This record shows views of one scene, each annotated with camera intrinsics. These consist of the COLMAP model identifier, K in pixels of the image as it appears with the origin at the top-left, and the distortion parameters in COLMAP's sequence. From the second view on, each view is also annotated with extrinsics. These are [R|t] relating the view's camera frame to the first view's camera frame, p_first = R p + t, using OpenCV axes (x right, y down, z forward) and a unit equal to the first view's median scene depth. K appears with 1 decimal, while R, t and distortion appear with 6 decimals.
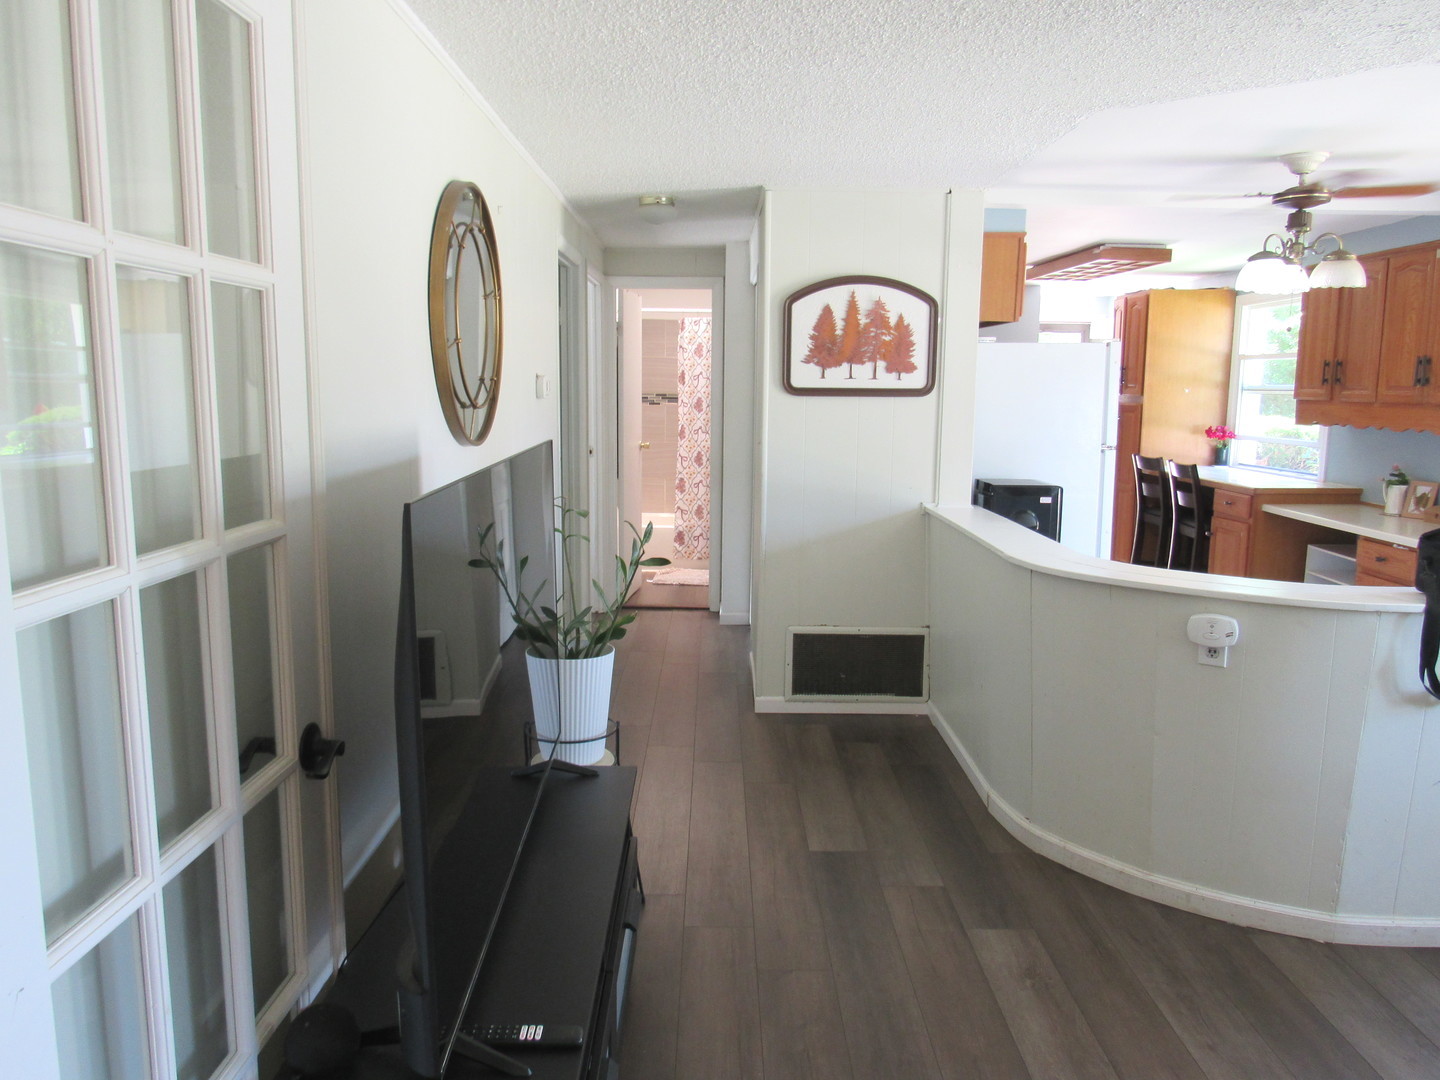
lens RADIAL K [[1030.1, 0, 720.8], [0, 1030.1, 544.1], [0, 0, 1]] dist [-0.030817, 0.009786]
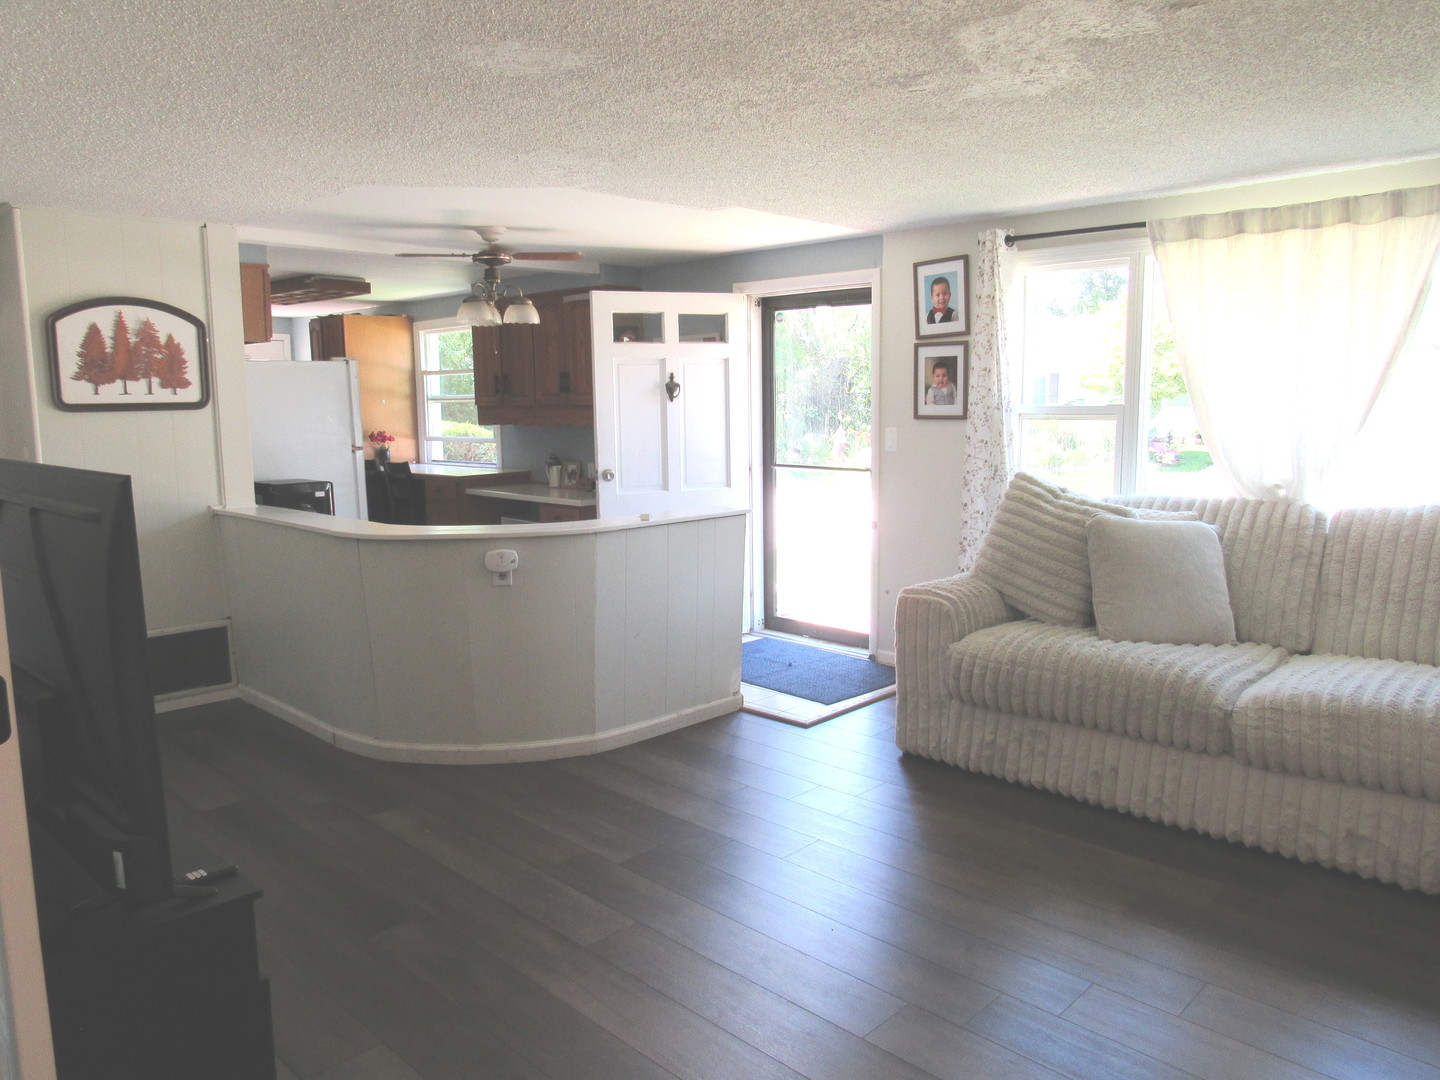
lens RADIAL K [[1030.1, 0, 722.2], [0, 1030.1, 543.6], [0, 0, 1]] dist [-0.030817, 0.009786]
pose [[0.698106, -0.114047, 0.706853, -0.198836], [0.125407, 0.991448, 0.036109, 0.028548], [-0.704927, 0.063437, 0.706438, -0.152485]]
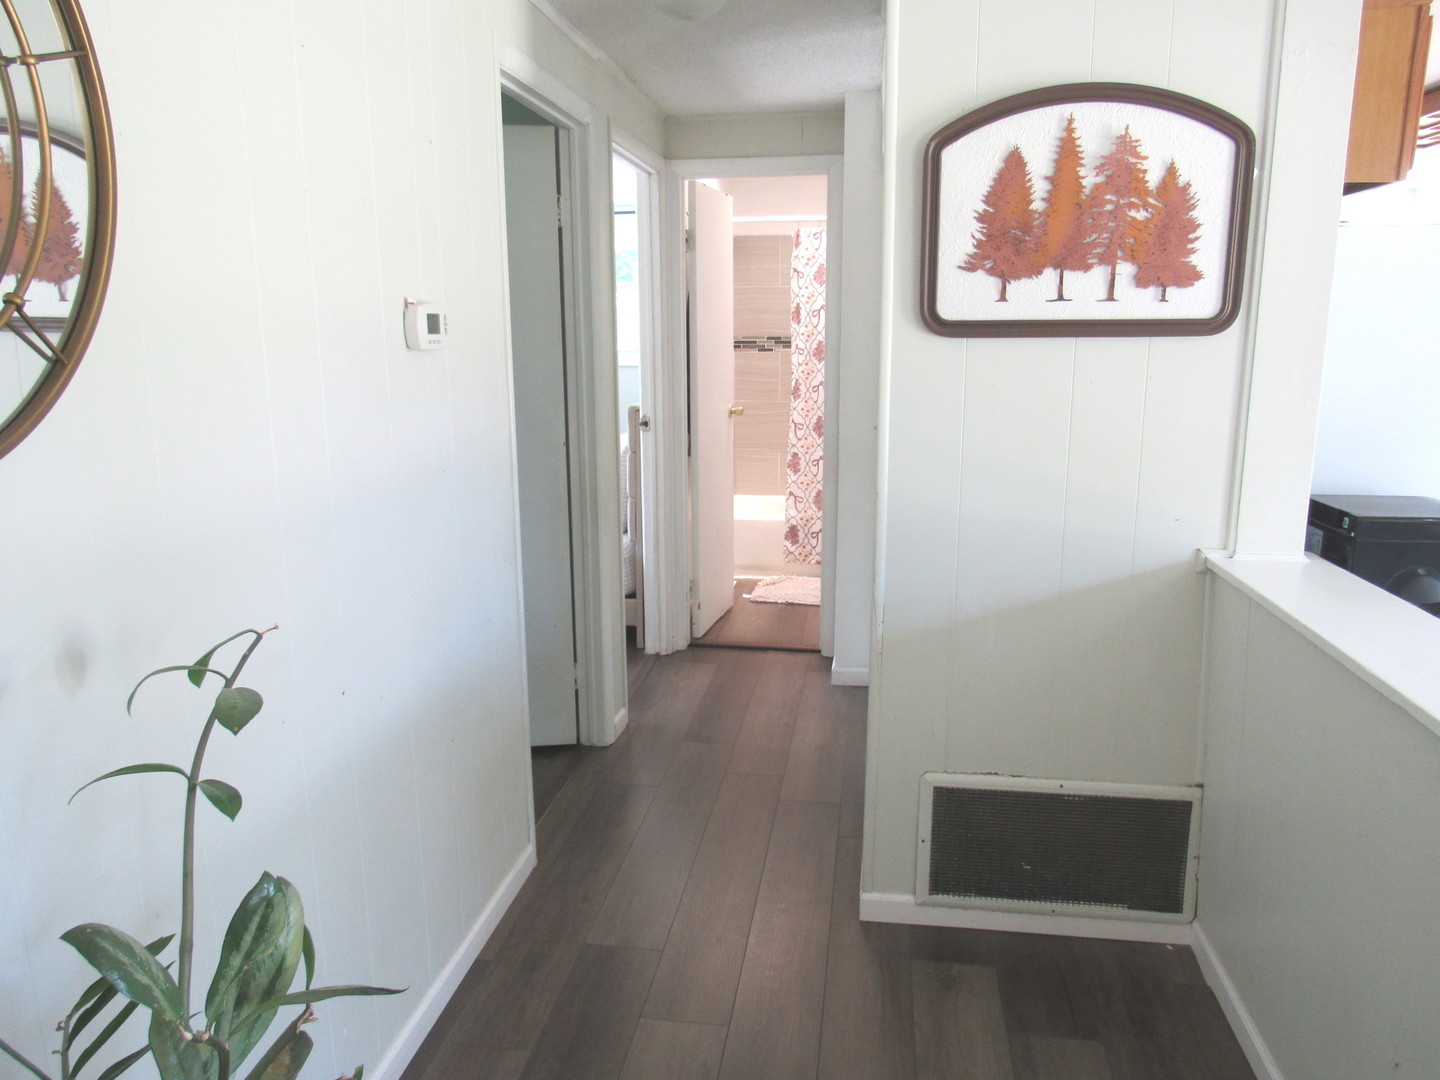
lens RADIAL K [[1030.1, 0, 717.7], [0, 1030.1, 544.5], [0, 0, 1]] dist [-0.030817, 0.009786]
pose [[0.987215, 0.016475, -0.158539, 0.043064], [-0.007827, 0.998455, 0.055021, -0.068513], [0.159201, -0.053076, 0.985818, 0.474028]]
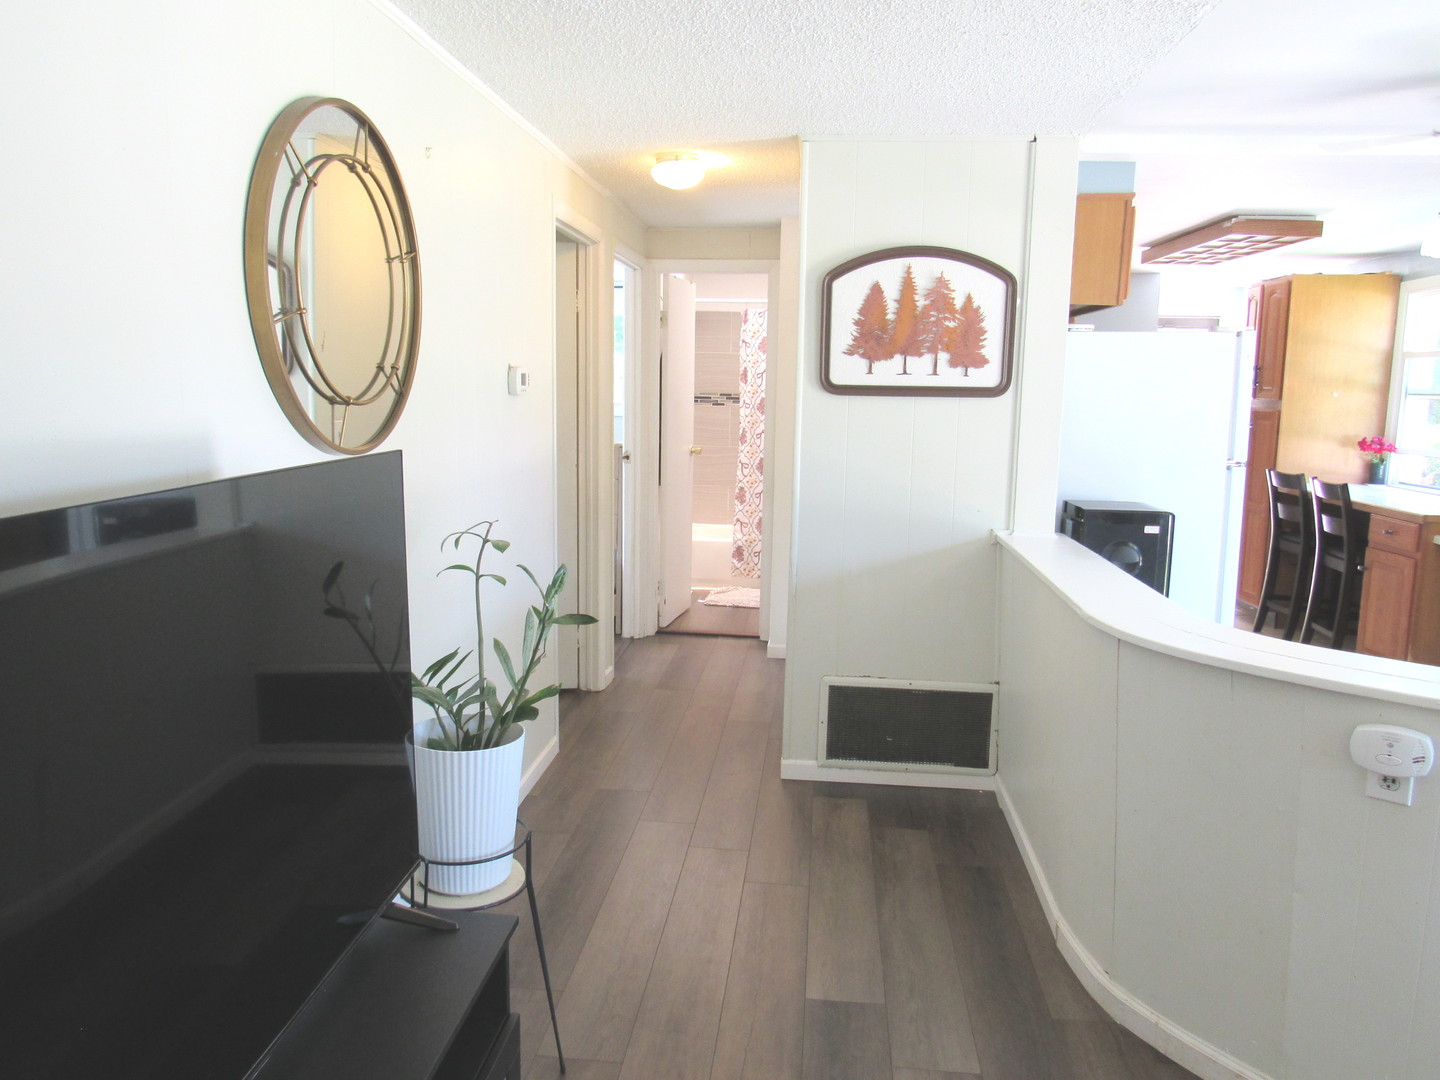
lens RADIAL K [[1030.1, 0, 717.8], [0, 1030.1, 543.6], [0, 0, 1]] dist [-0.030817, 0.009786]
pose [[0.993874, 0.023819, -0.107919, 0.069657], [-0.024053, 0.999710, -0.000864, -0.023488], [0.107868, 0.003455, 0.994159, 0.179947]]
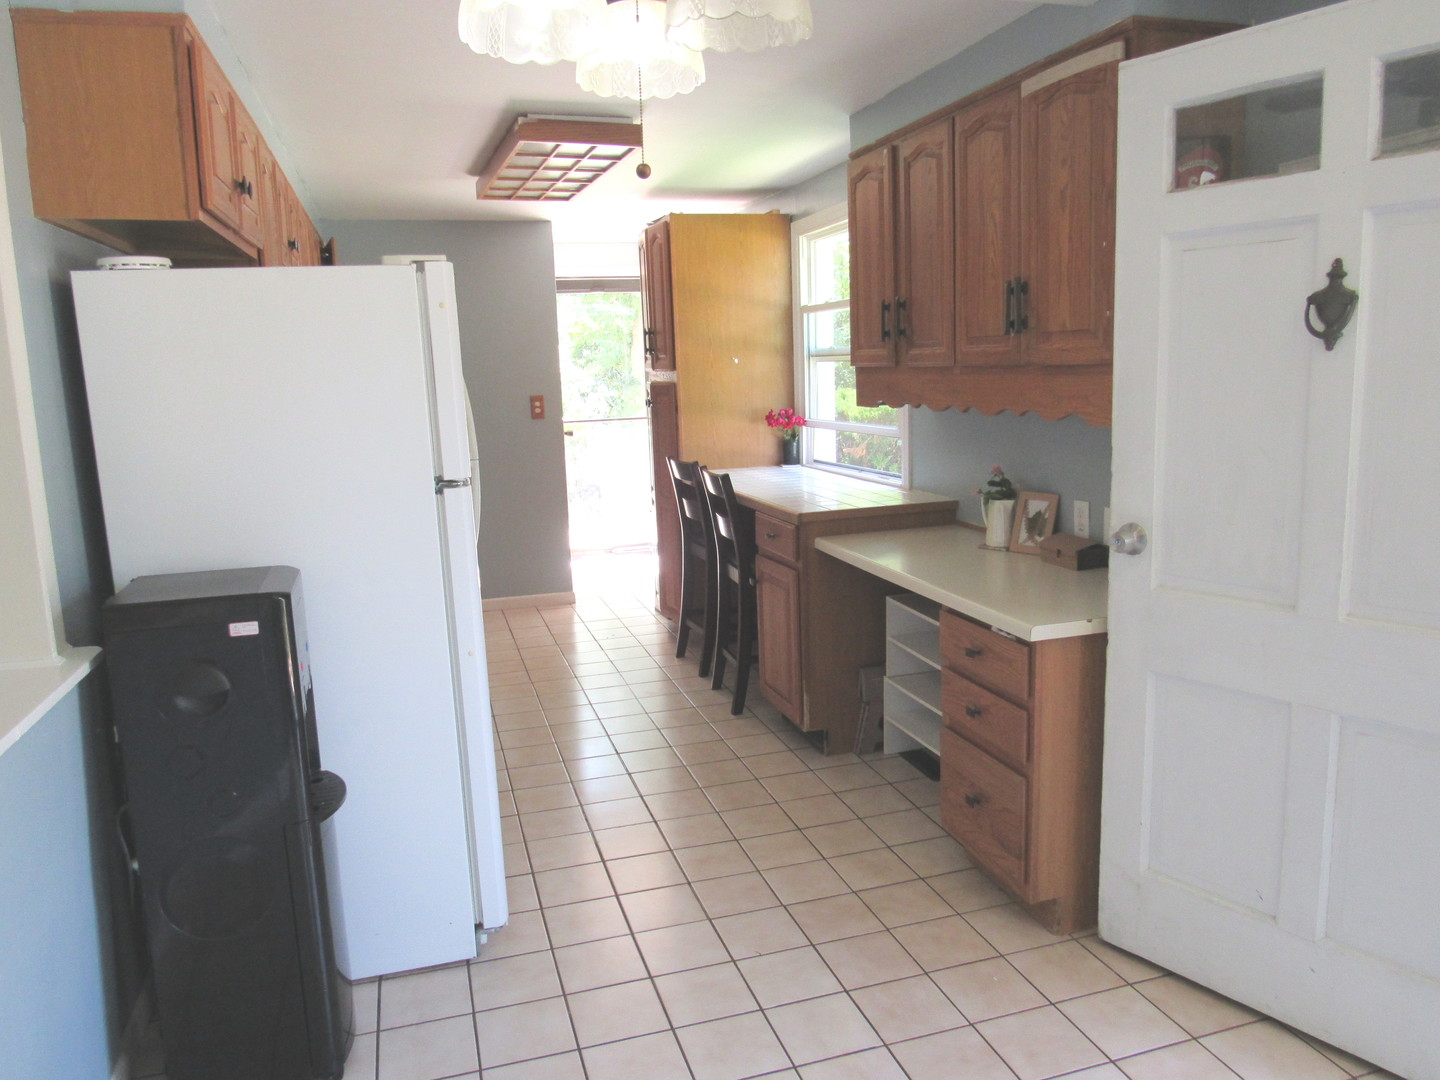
lens RADIAL K [[1030.1, 0, 727.0], [0, 1030.1, 542.8], [0, 0, 1]] dist [-0.030817, 0.009786]
pose [[0.955718, -0.087187, 0.281073, 0.391016], [0.083423, 0.996192, 0.025355, -0.072506], [-0.282214, -0.000784, 0.959351, 0.534498]]
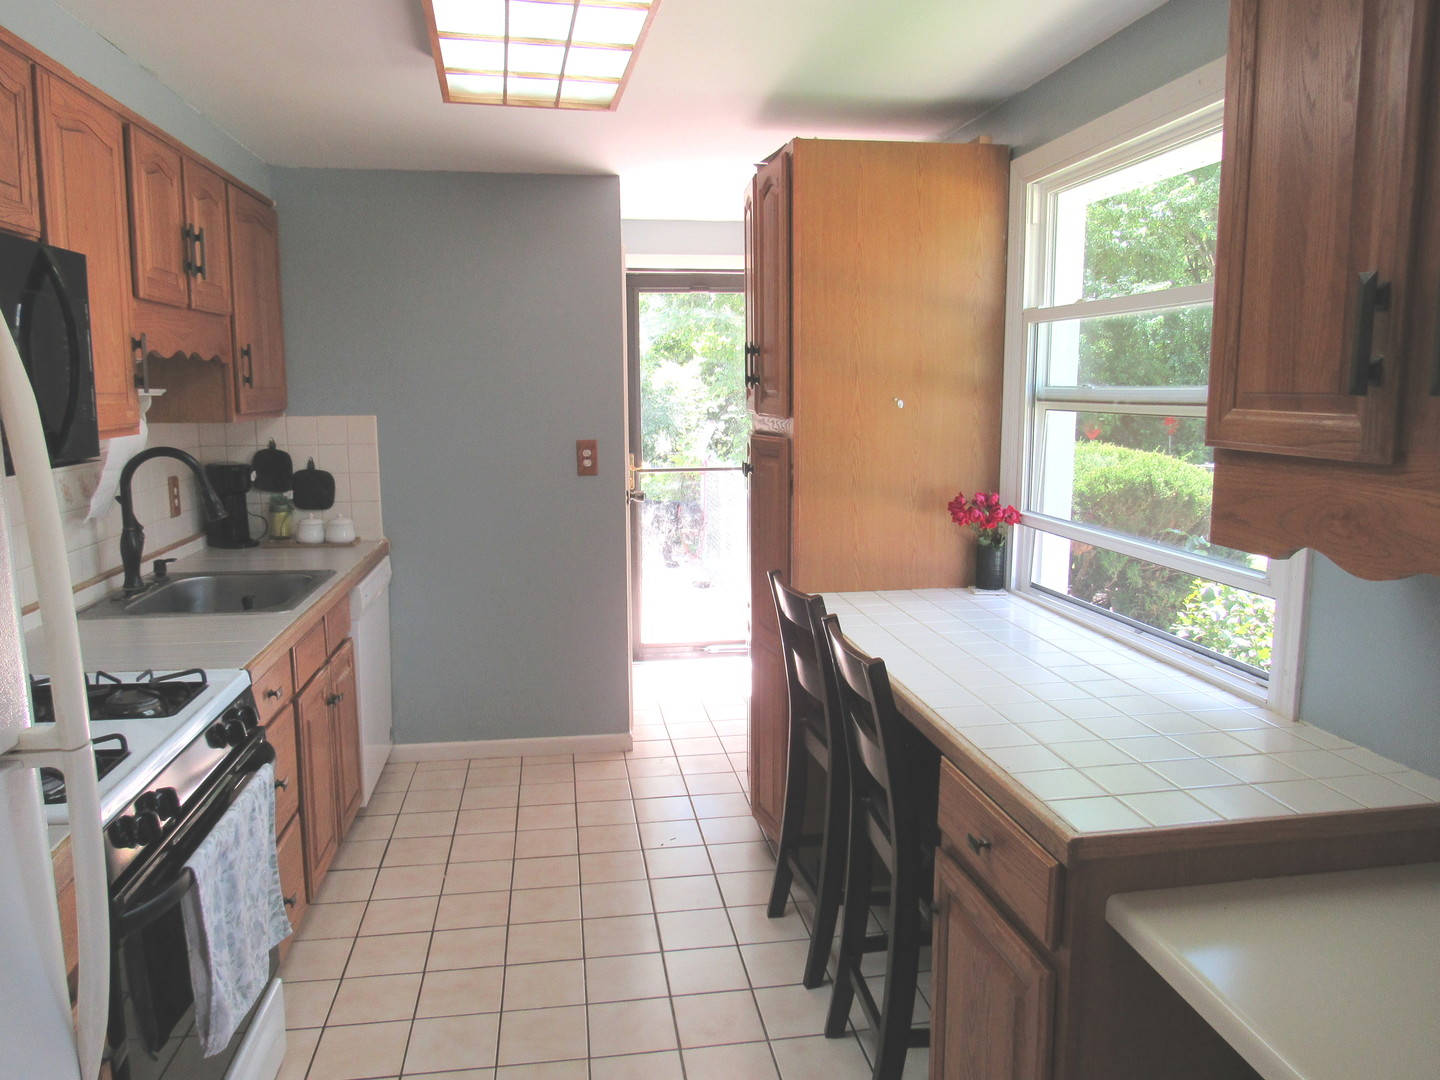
lens RADIAL K [[1030.1, 0, 728.6], [0, 1030.1, 537.3], [0, 0, 1]] dist [-0.030817, 0.009786]
pose [[0.986722, -0.033795, 0.158865, 0.525734], [0.034884, 0.999383, -0.004066, -0.160263], [-0.158630, 0.009554, 0.987292, 1.001995]]
